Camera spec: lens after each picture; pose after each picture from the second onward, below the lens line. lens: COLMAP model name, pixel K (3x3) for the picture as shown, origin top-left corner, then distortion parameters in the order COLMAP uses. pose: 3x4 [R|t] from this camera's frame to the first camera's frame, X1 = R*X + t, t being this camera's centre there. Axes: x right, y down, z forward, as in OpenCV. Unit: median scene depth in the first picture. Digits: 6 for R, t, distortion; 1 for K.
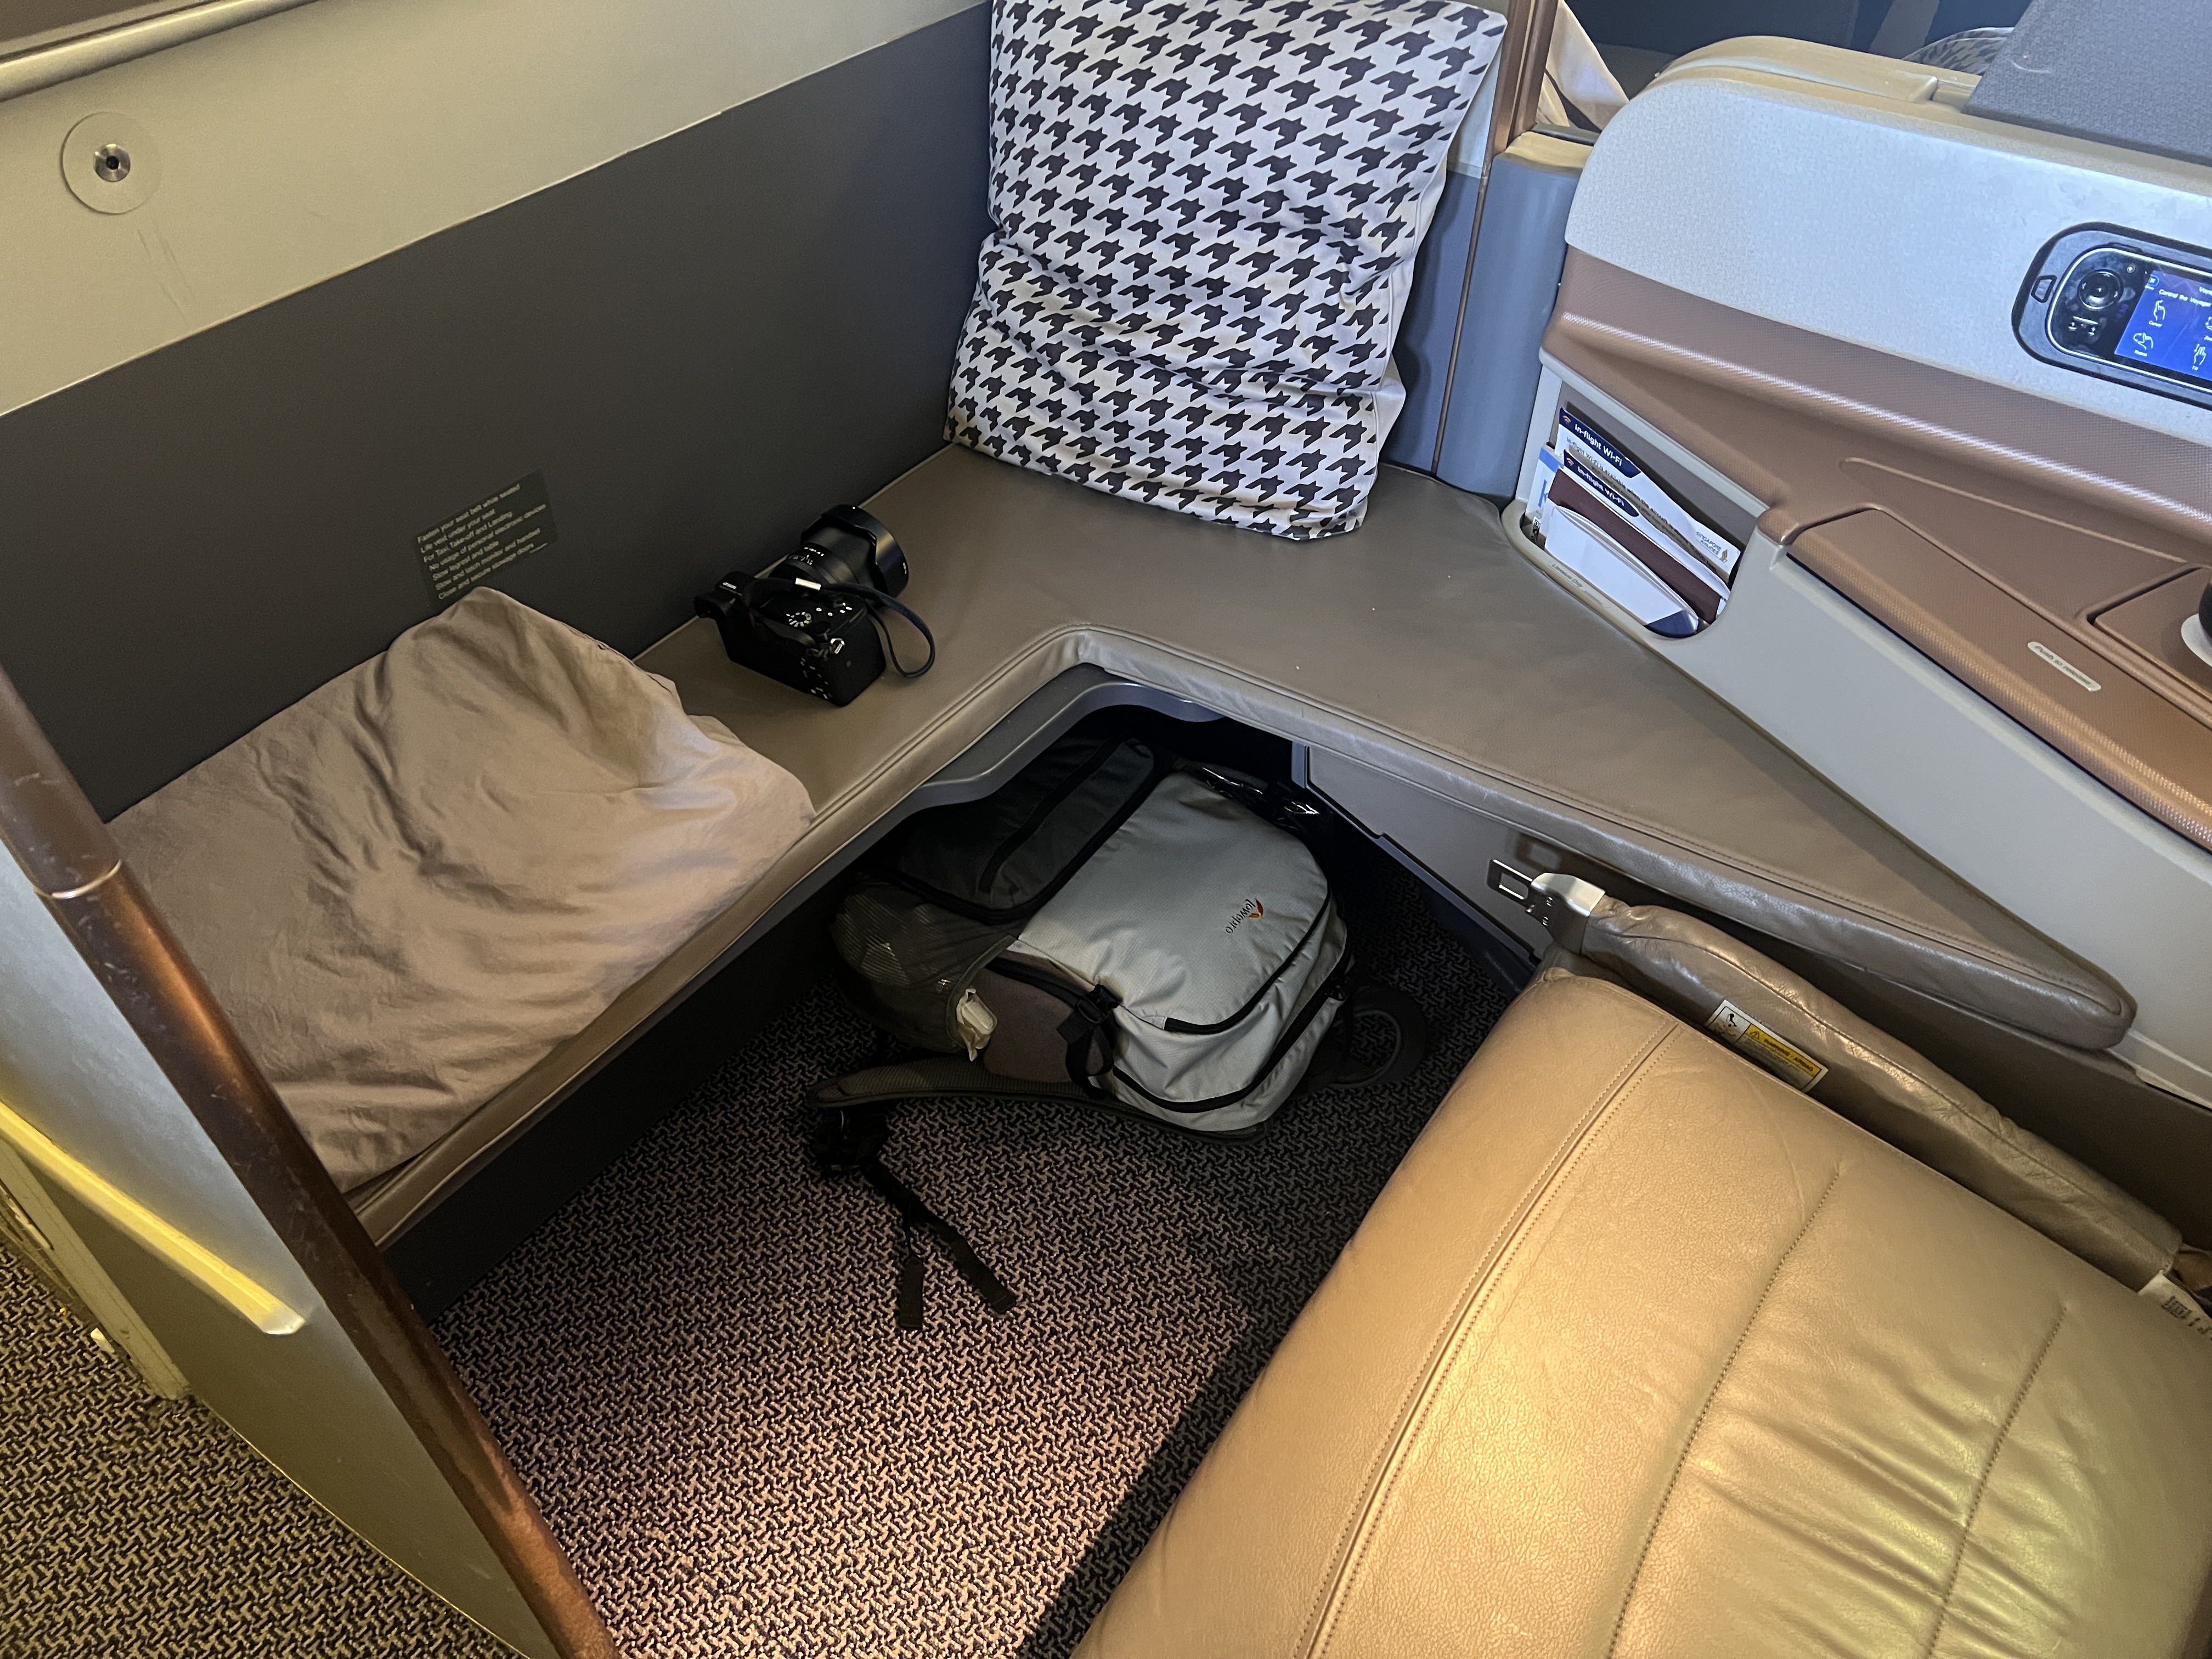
lens RADIAL K [[1740.6, 0, 1106.0], [0, 1740.6, 829.5], [0, 0, 1]] dist [0.007871, -0.003392]
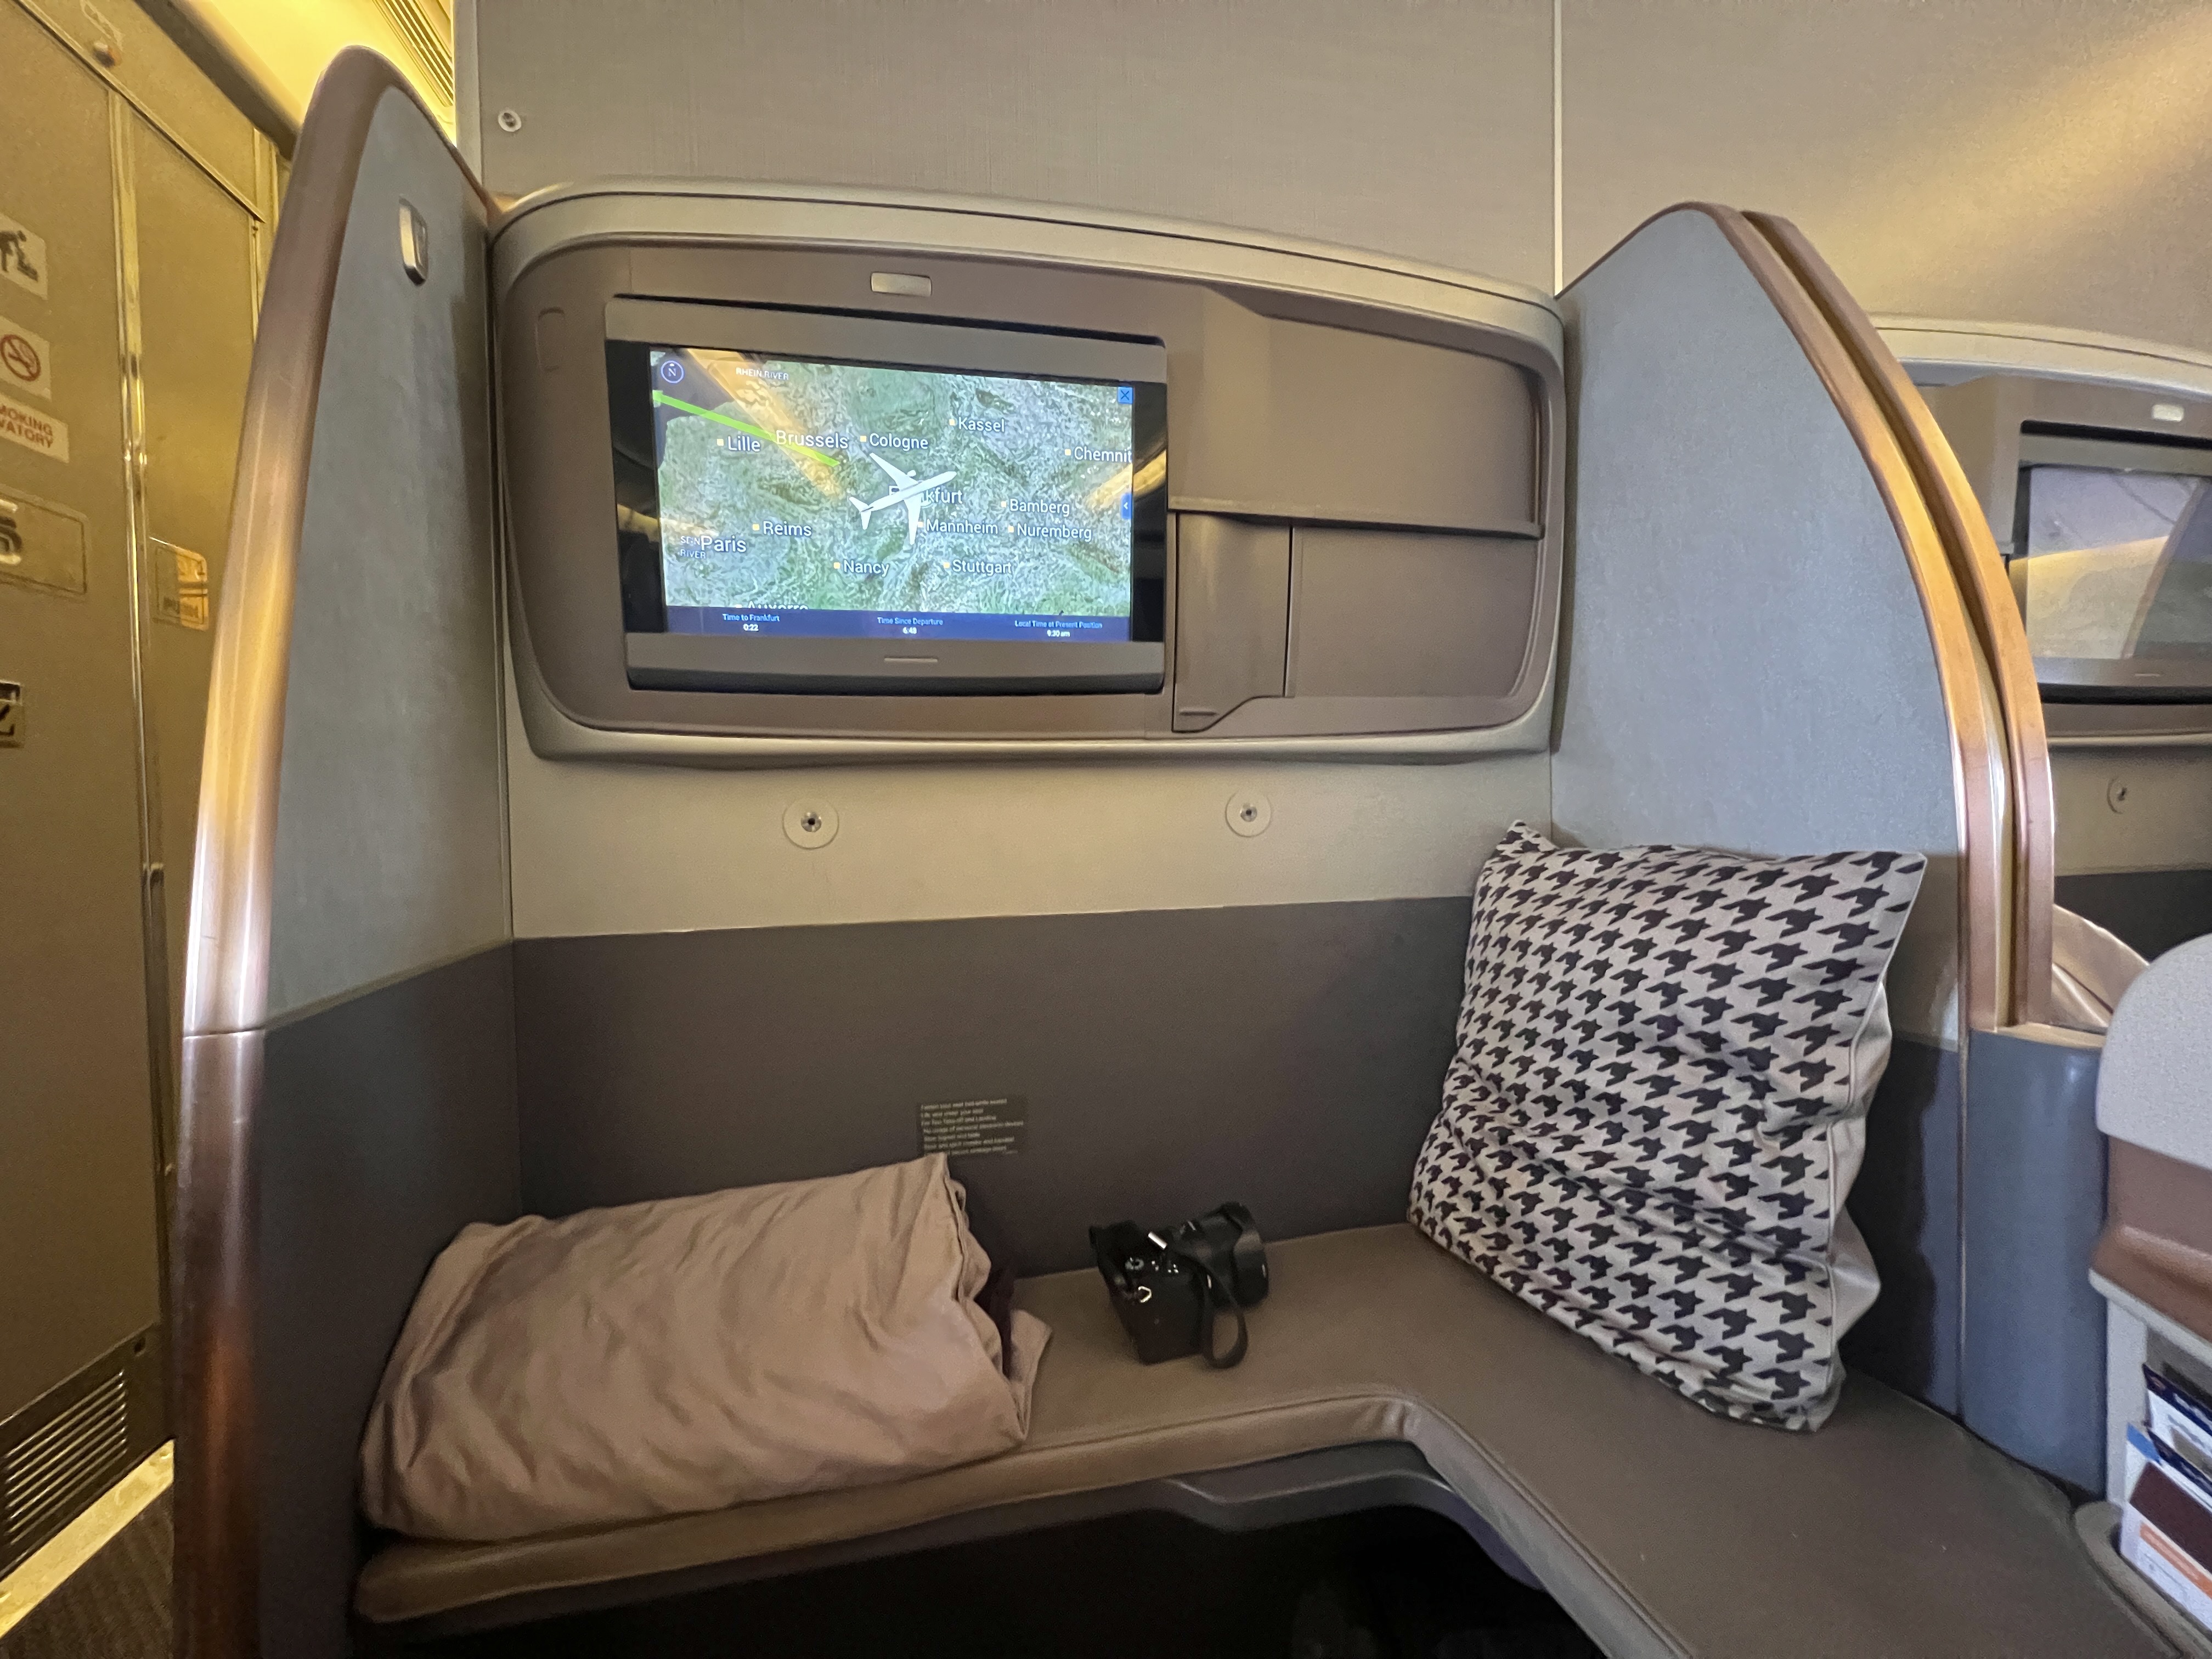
lens RADIAL K [[888.3, 0, 1106.0], [0, 888.3, 829.5], [0, 0, 1]] dist [0.002979, 0.000242]
pose [[0.739902, -0.012132, -0.672606, 0.193940], [-0.440351, 0.747129, -0.497886, -0.029789], [0.508563, 0.664569, 0.547459, 0.424379]]
